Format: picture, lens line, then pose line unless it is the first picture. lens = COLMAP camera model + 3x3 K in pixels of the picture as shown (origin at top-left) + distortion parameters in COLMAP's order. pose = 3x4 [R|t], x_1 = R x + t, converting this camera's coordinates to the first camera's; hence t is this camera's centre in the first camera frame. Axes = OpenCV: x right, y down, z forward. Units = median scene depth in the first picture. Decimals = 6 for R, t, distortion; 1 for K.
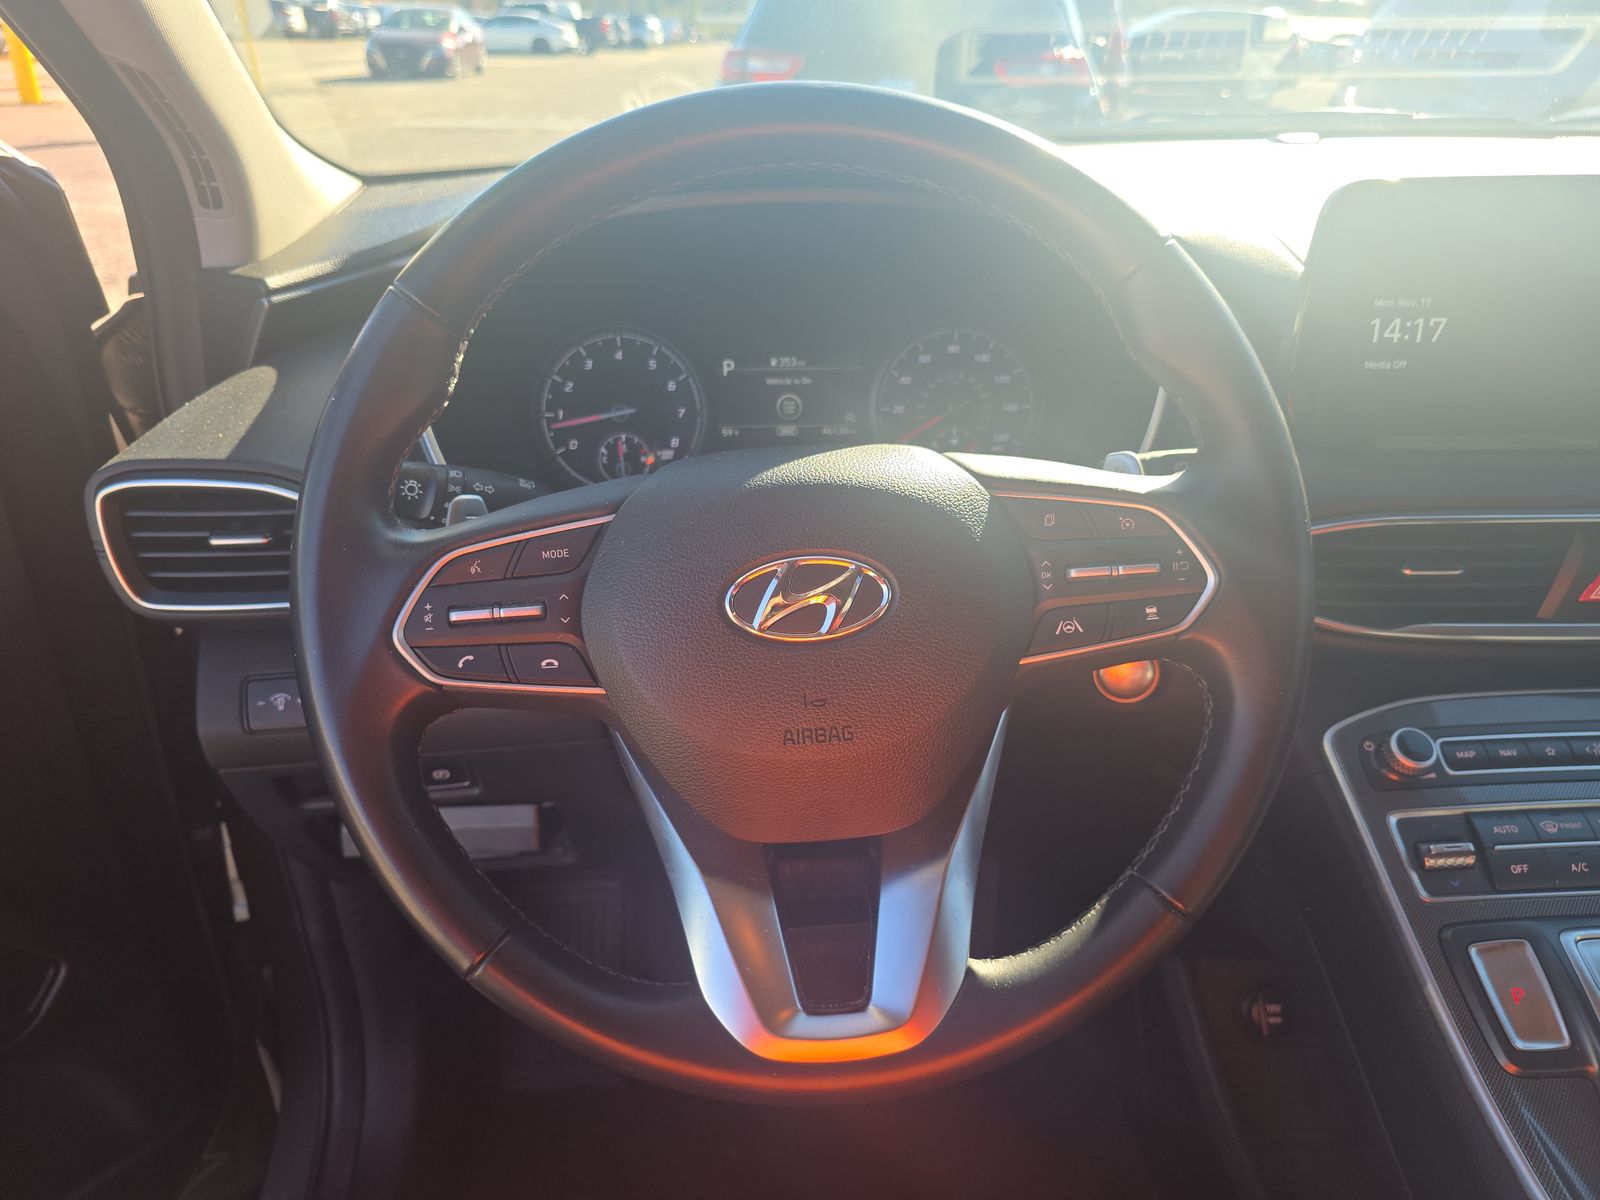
lens RADIAL K [[1070.3, 0, 795.6], [0, 1070.3, 598.8], [0, 0, 1]] dist [-0.006479, -0.001997]
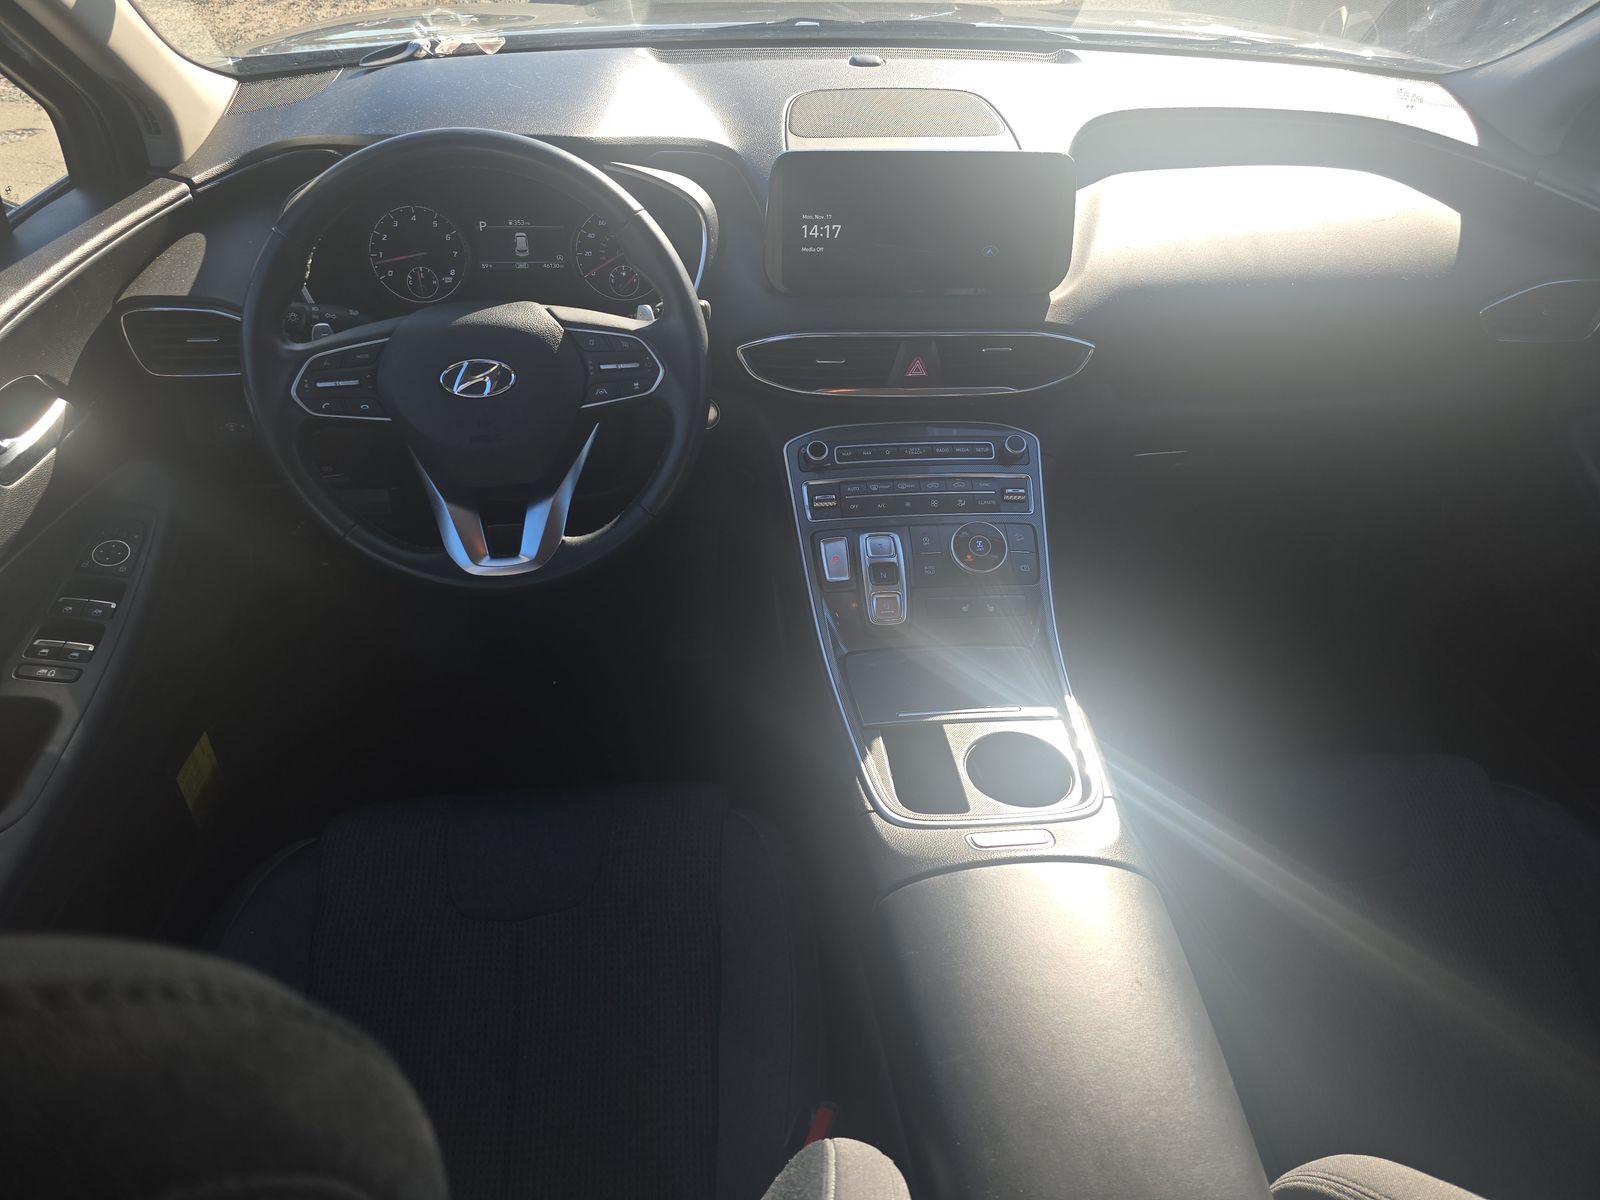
lens RADIAL K [[1070.3, 0, 808.1], [0, 1070.3, 600.1], [0, 0, 1]] dist [-0.006479, -0.001997]
pose [[0.996522, -0.010712, 0.082638, 0.405630], [-0.009334, 0.971114, 0.238435, -0.070889], [-0.082805, -0.238377, 0.967636, -1.073838]]
